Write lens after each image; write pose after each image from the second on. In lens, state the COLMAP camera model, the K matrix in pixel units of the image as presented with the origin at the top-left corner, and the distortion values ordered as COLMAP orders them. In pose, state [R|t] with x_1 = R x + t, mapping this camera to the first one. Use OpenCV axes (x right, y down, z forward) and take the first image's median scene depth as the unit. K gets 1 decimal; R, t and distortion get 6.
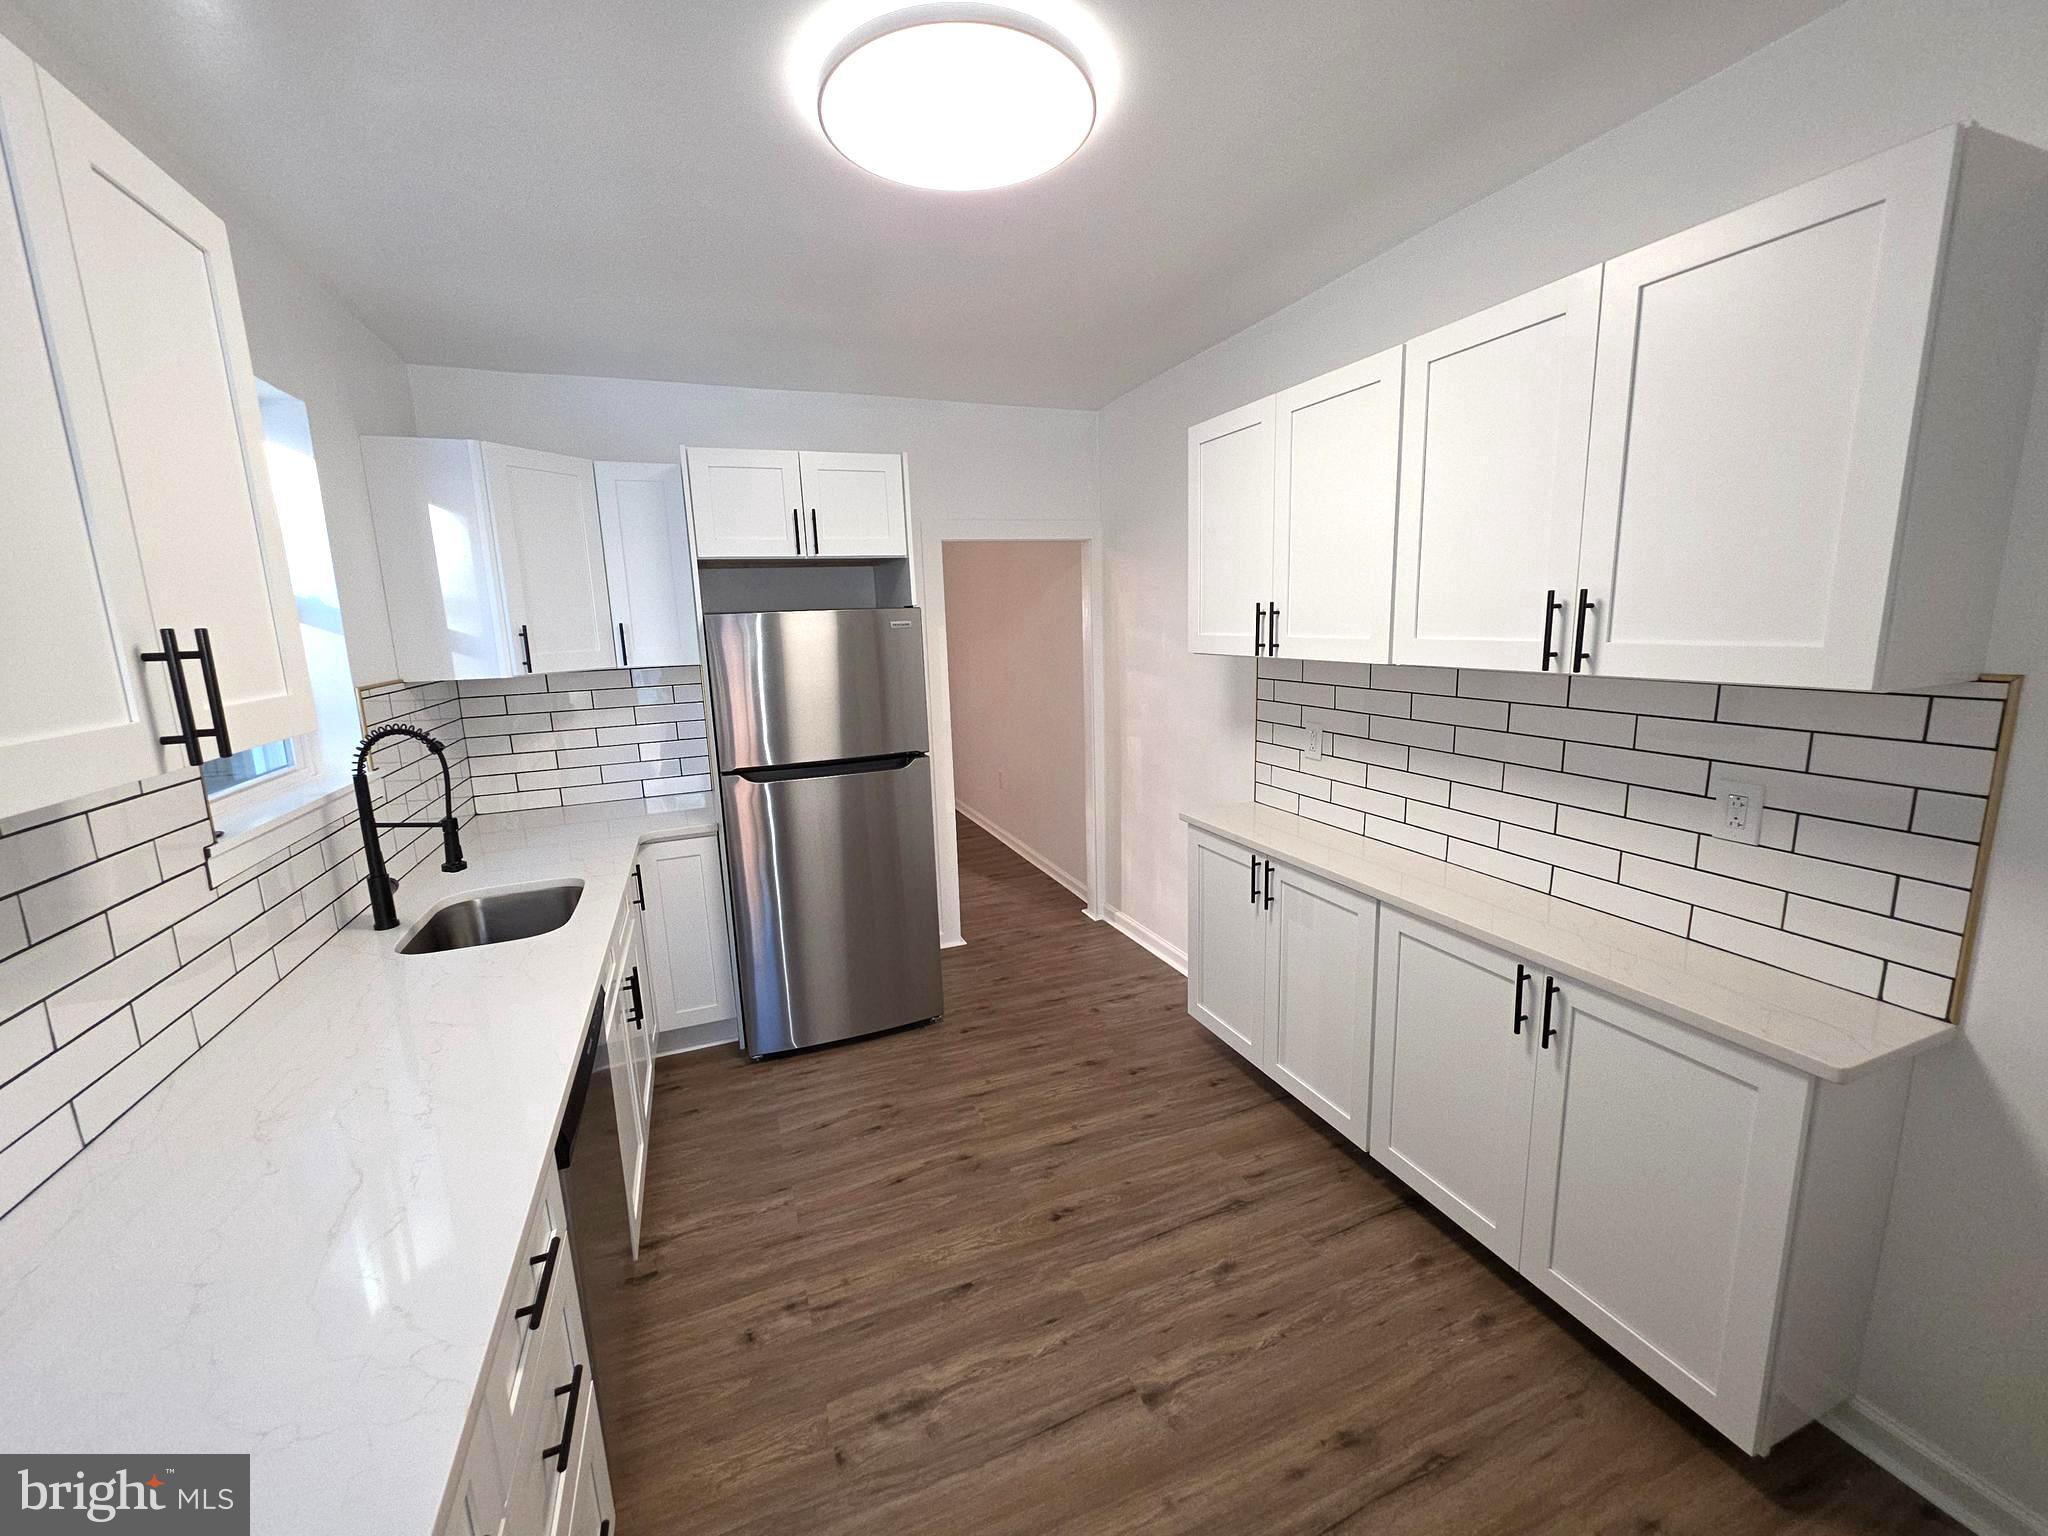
lens RADIAL K [[814.2, 0, 1019.7], [0, 814.2, 760.2], [0, 0, 1]] dist [0.004525, -0.001016]
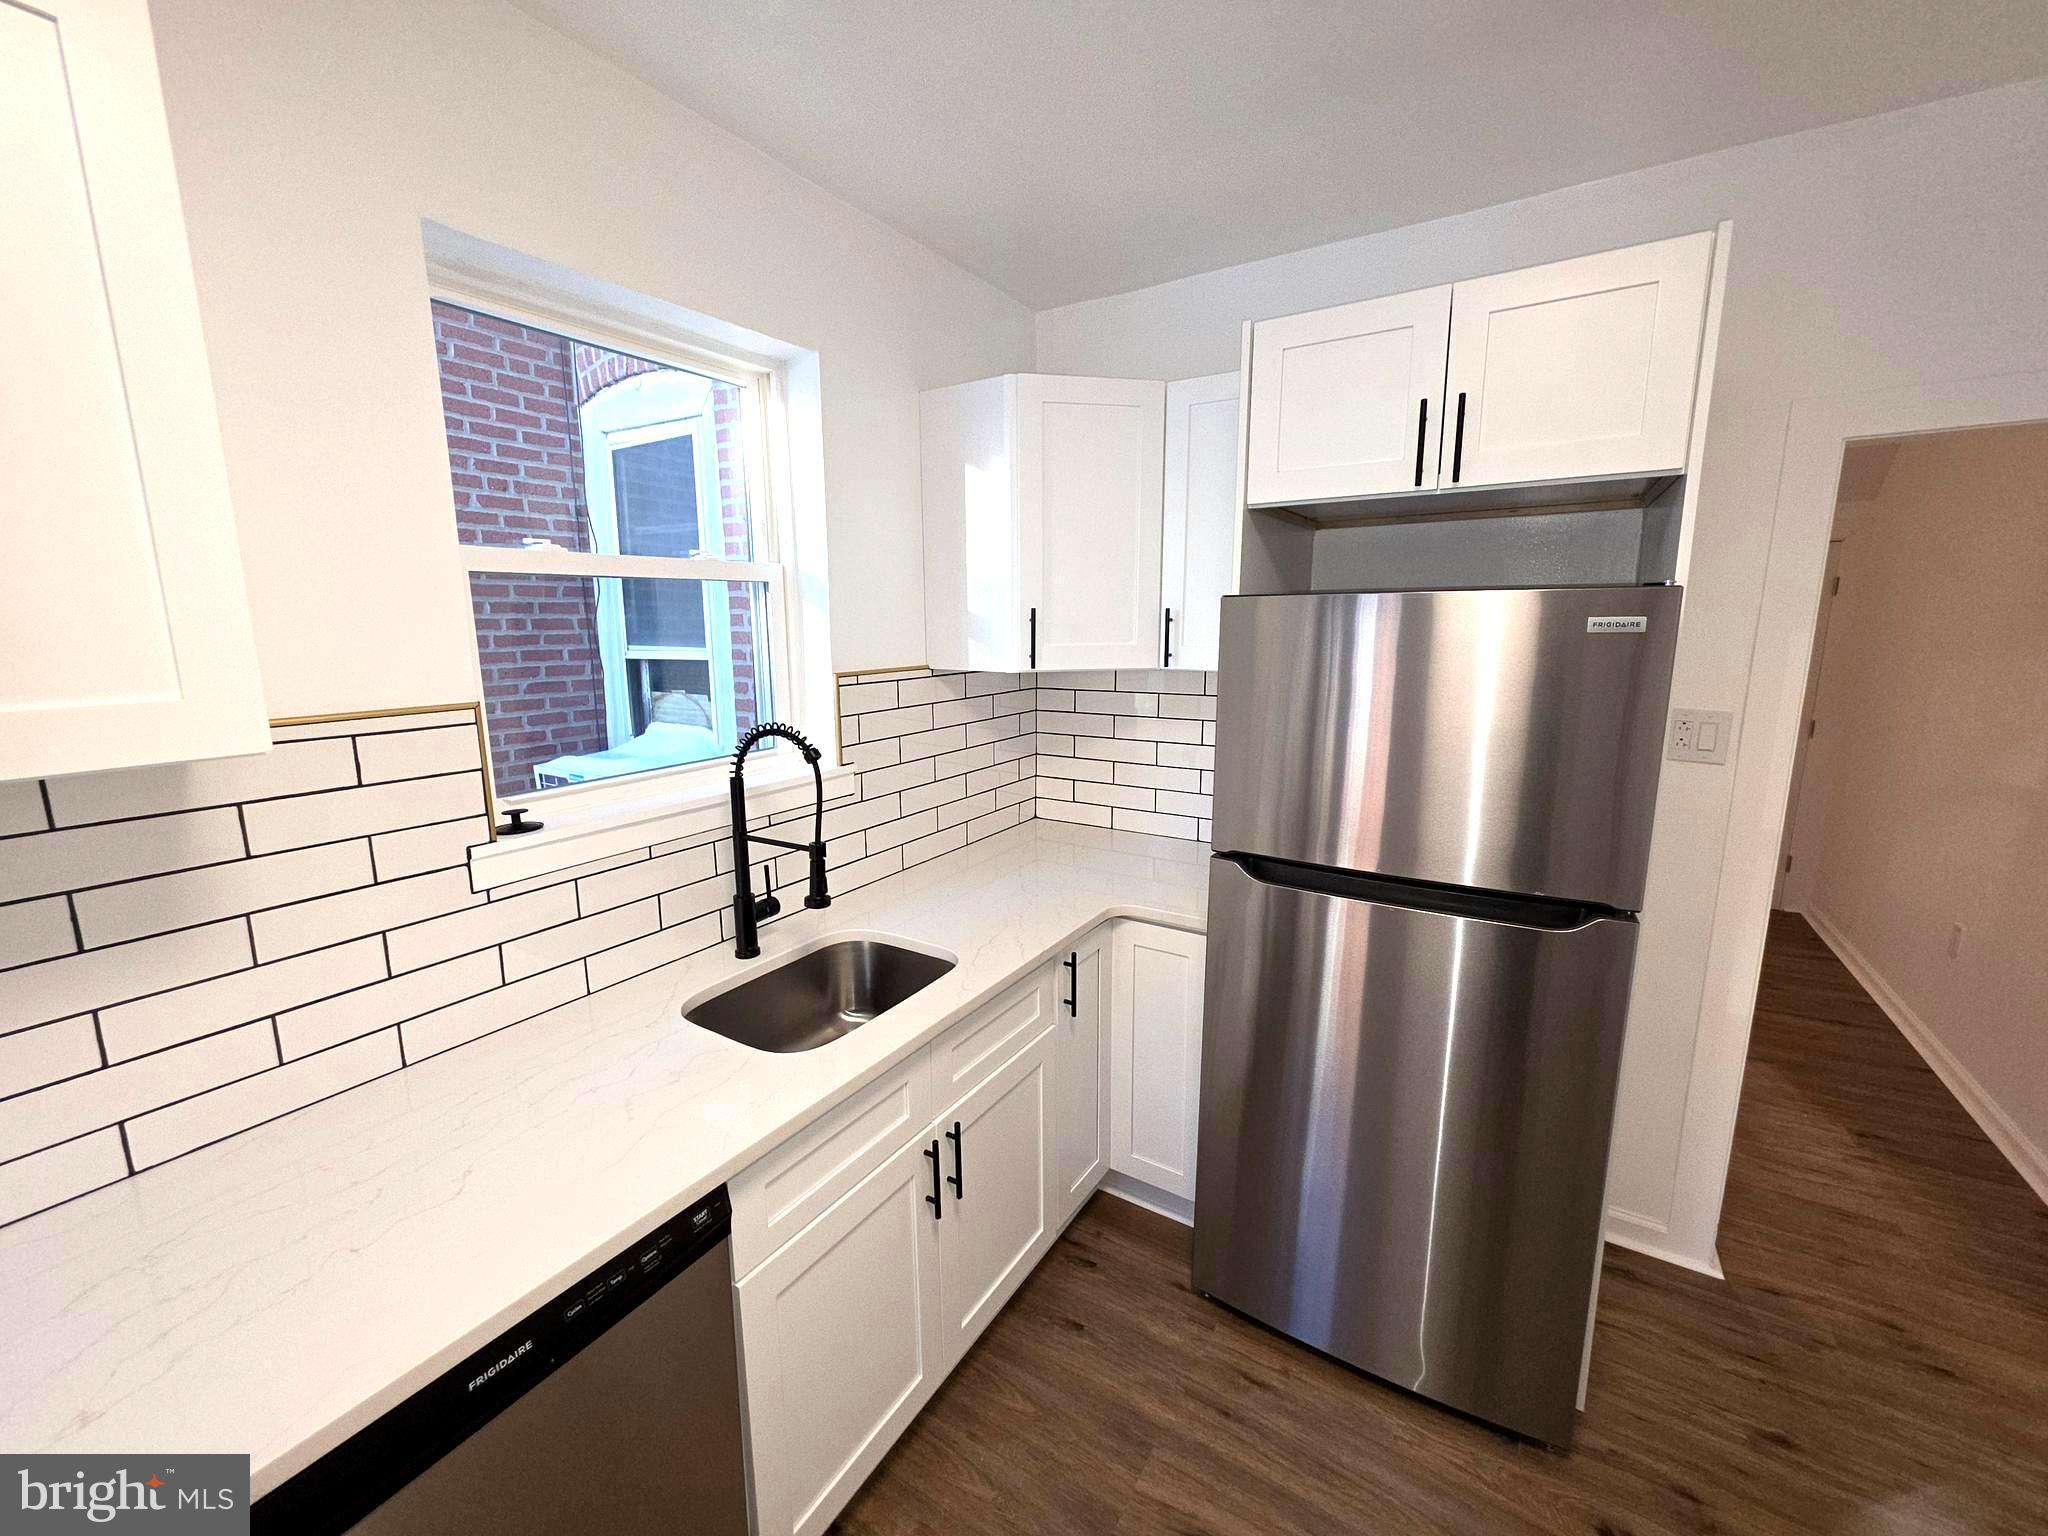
lens RADIAL K [[814.2, 0, 1022.7], [0, 814.2, 761.9], [0, 0, 1]] dist [0.004525, -0.001016]
pose [[0.590579, 0.171683, -0.788506, 0.031007], [-0.156175, 0.982950, 0.097047, -0.097736], [0.791724, 0.065831, 0.607322, 0.545656]]
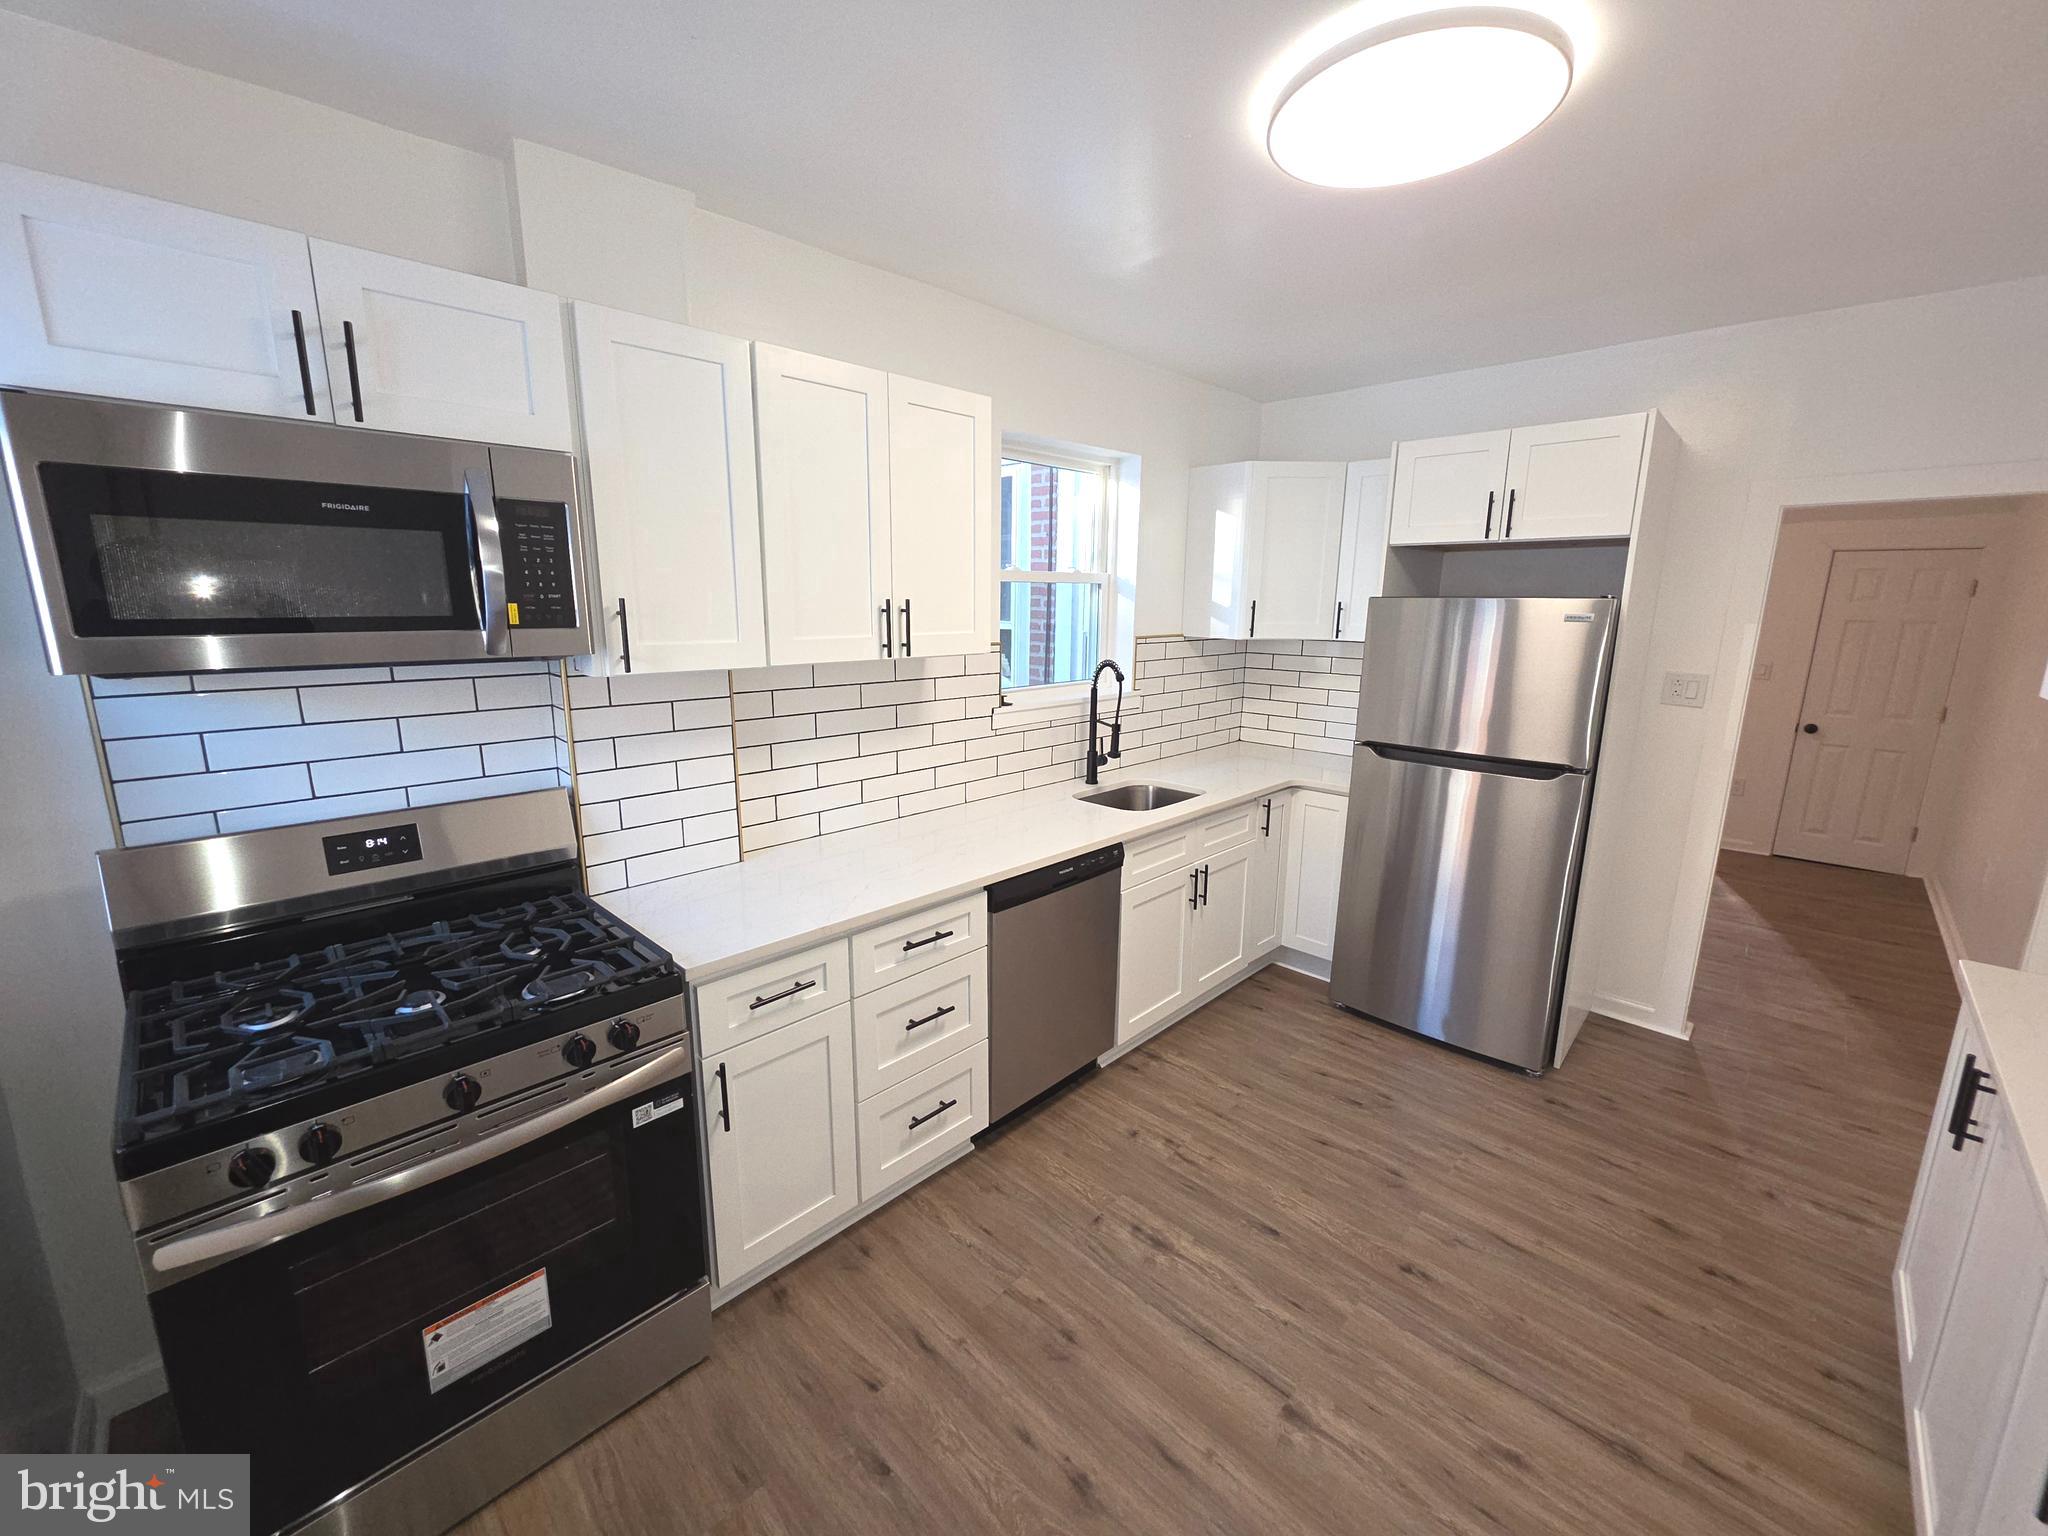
lens RADIAL K [[814.2, 0, 1023.3], [0, 814.2, 761.5], [0, 0, 1]] dist [0.004525, -0.001016]
pose [[0.410640, 0.218027, -0.885347, 0.469657], [-0.183877, 0.970843, 0.153796, -0.049333], [0.893064, 0.099640, 0.438757, 0.127085]]
